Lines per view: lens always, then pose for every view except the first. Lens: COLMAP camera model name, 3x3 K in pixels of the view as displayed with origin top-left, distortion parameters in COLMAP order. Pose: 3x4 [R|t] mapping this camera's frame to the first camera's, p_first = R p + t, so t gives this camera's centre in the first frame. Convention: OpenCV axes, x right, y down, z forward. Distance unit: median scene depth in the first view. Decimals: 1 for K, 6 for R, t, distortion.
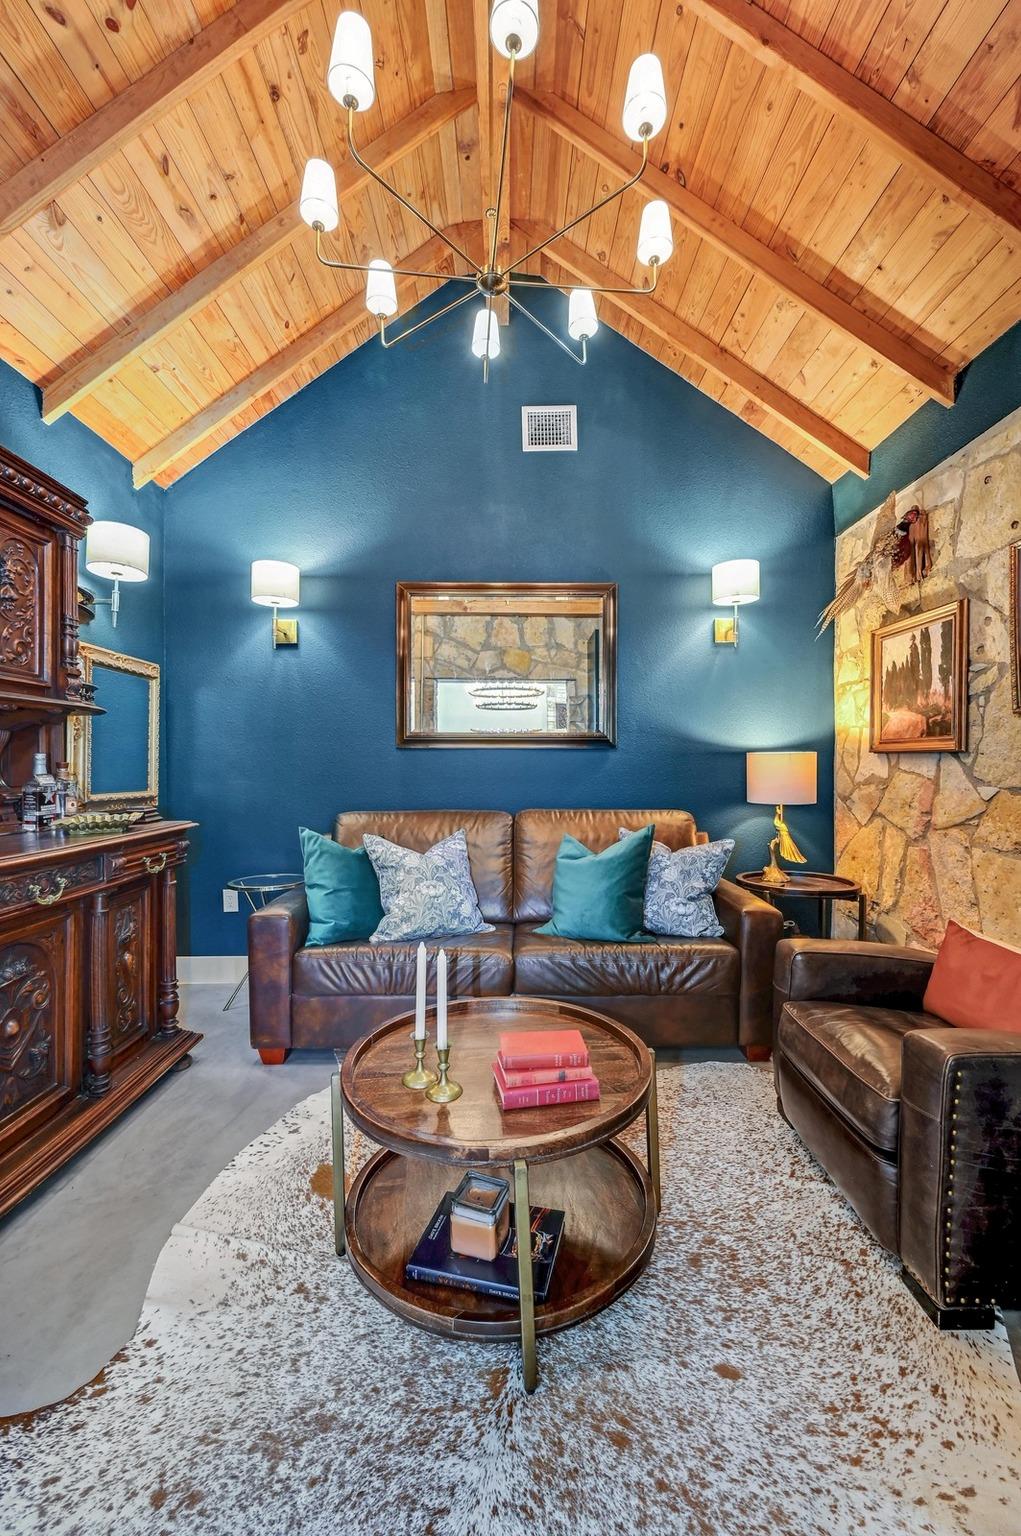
lens RADIAL K [[622.7, 0, 512.6], [0, 622.7, 766.6], [0, 0, 1]] dist [-0.000702, -0.000409]
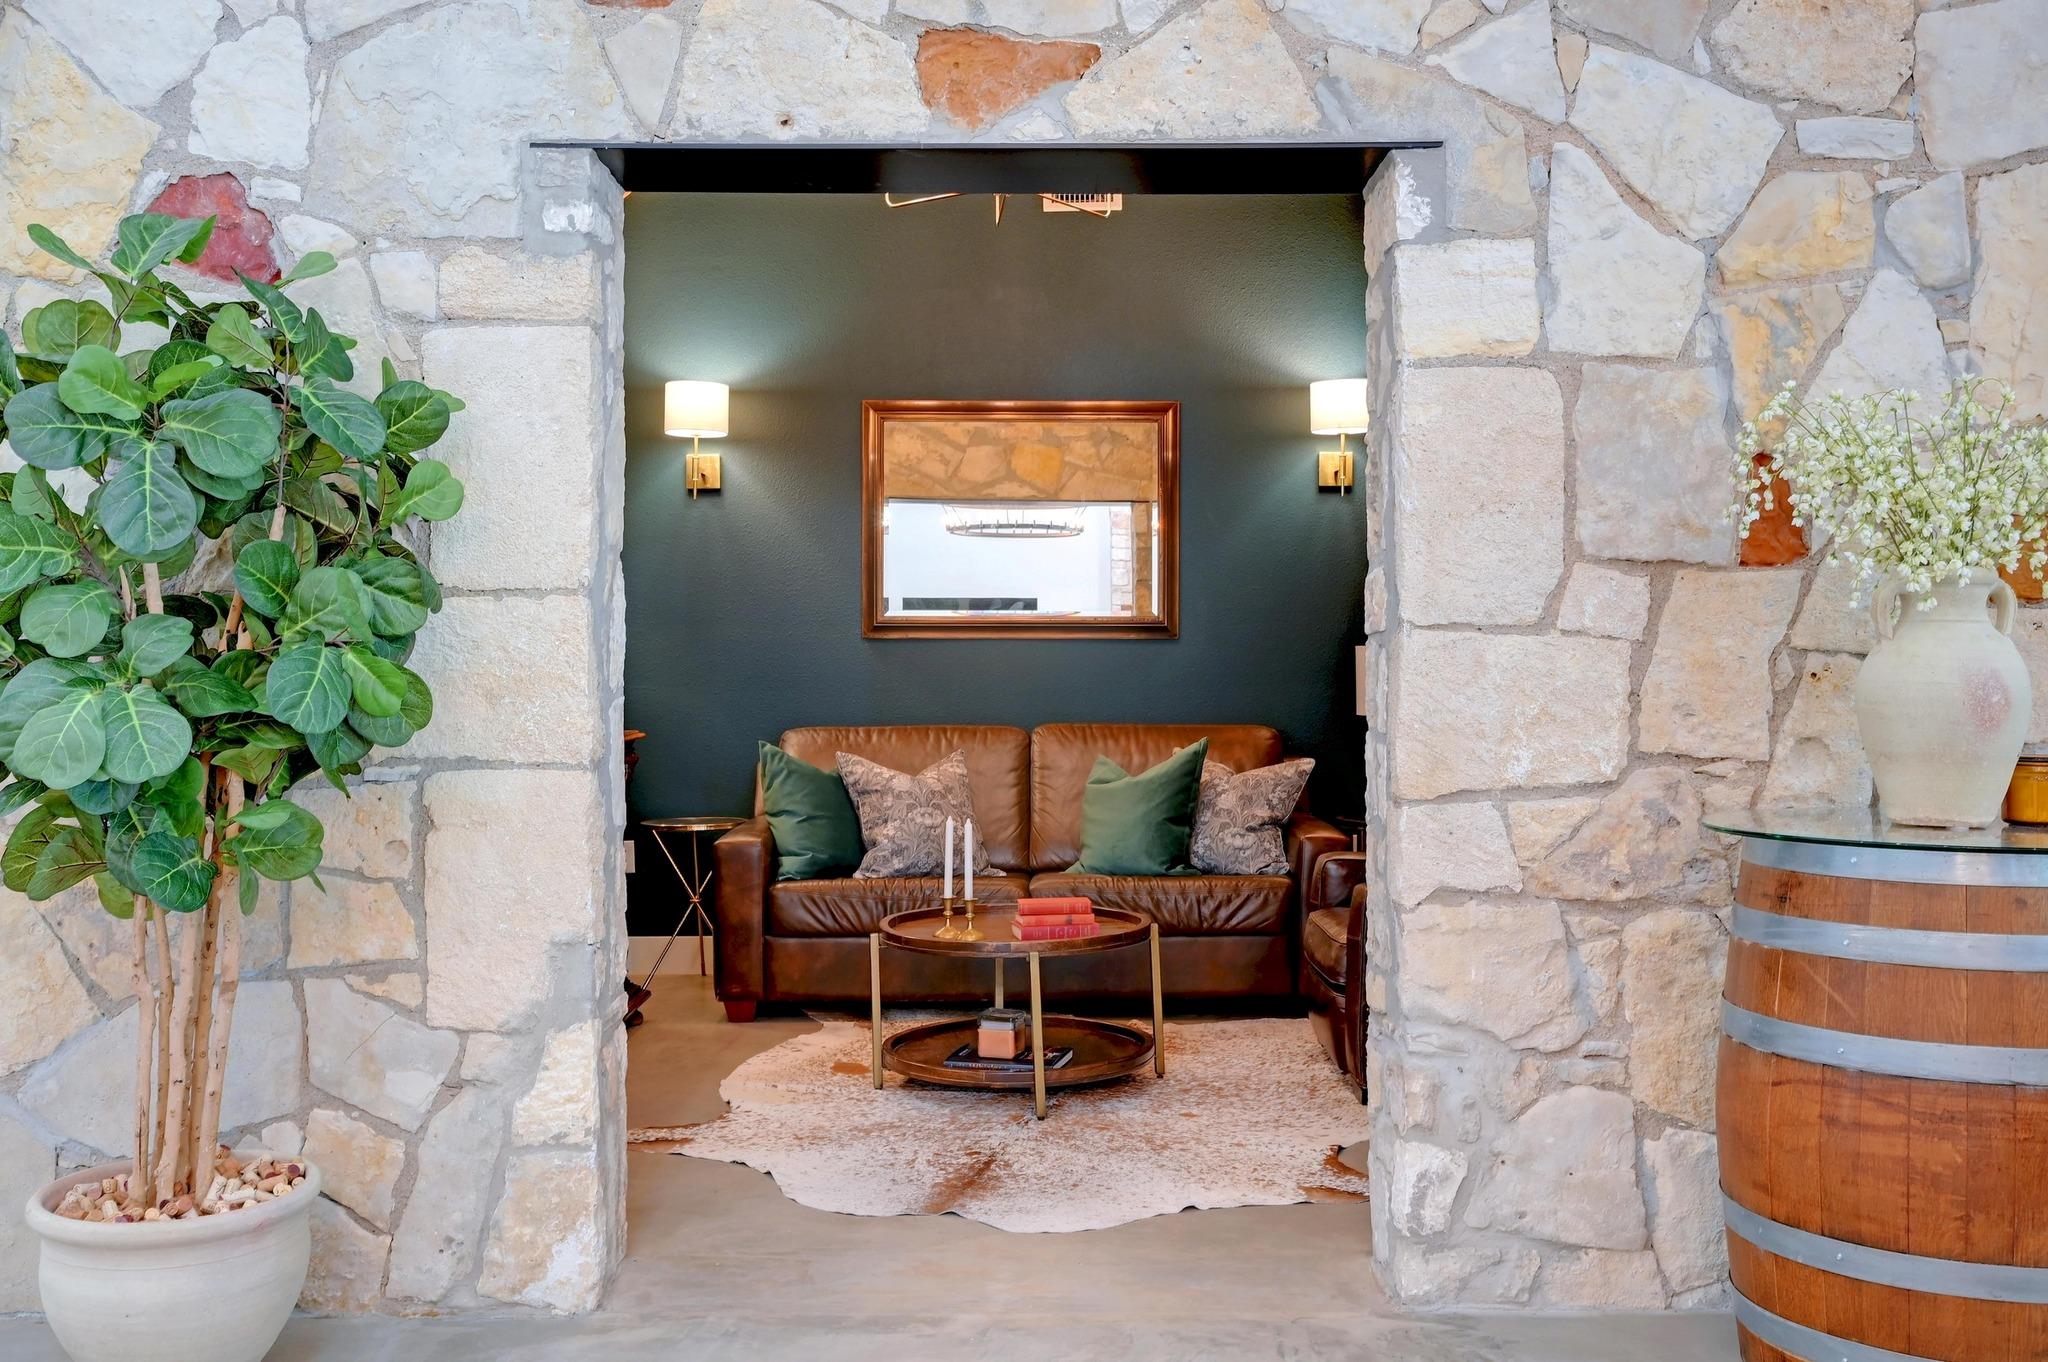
lens RADIAL K [[1766.8, 0, 1025.0], [0, 1766.8, 681.2], [0, 0, 1]] dist [-0.011207, -0.002159]
pose [[0.999997, 0.000291, -0.002370, 0.000681], [-0.000272, 0.999967, 0.008171, 0.002999], [0.002372, -0.008170, 0.999964, -1.253721]]
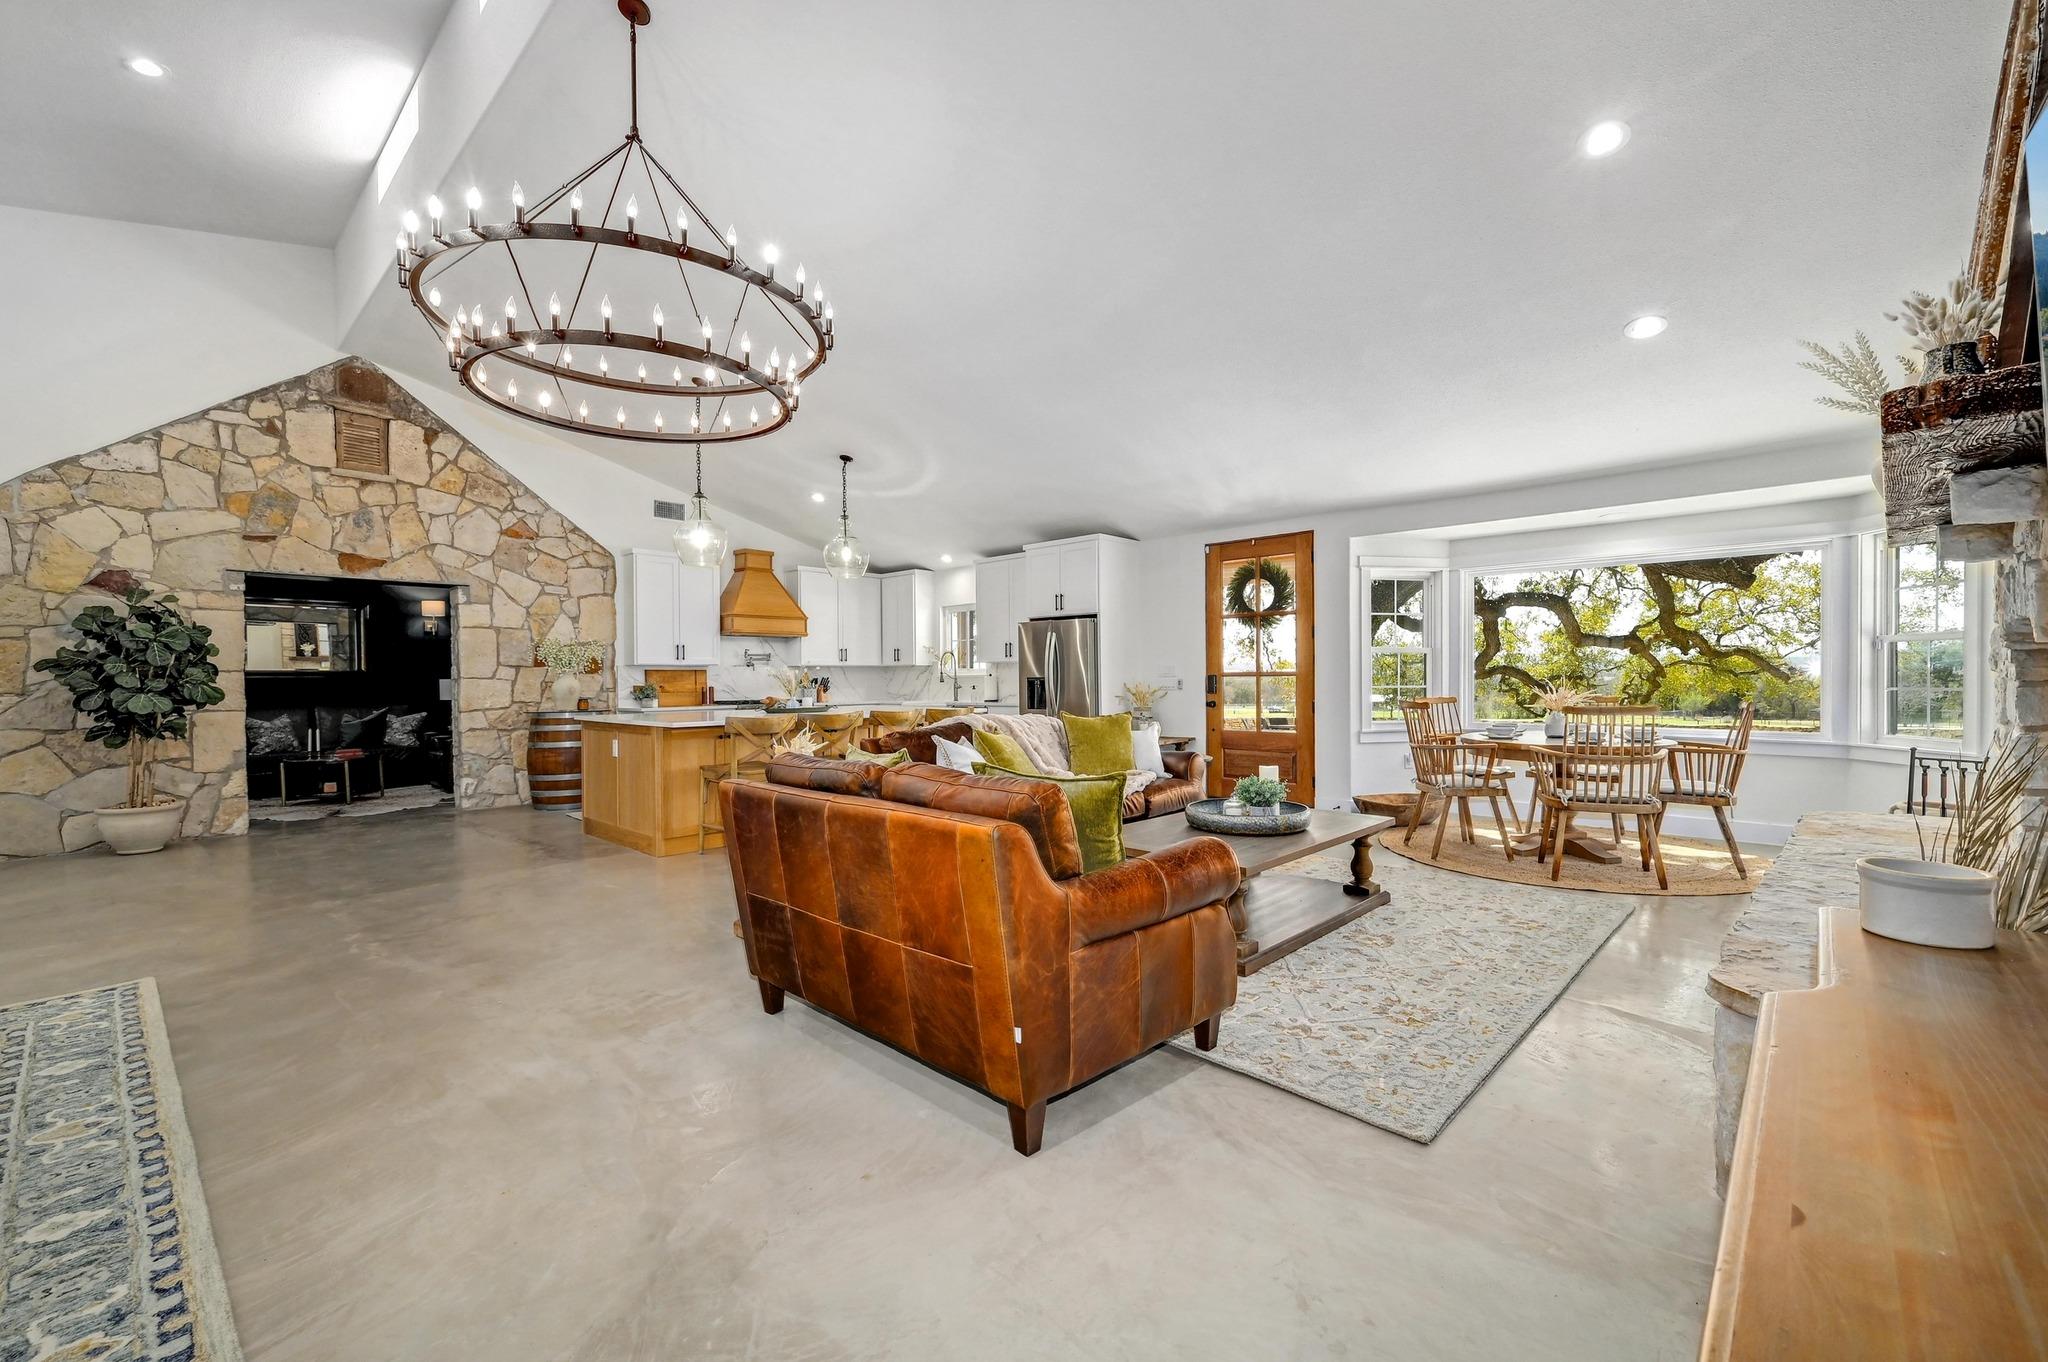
lens RADIAL K [[830.3, 0, 1034.7], [0, 830.3, 685.8], [0, 0, 1]] dist [-0.000702, -0.000409]
pose [[0.678488, -0.011967, 0.734514, -0.508966], [0.008916, 0.999928, 0.008055, -0.002602], [-0.734557, 0.001083, 0.678546, -3.462608]]
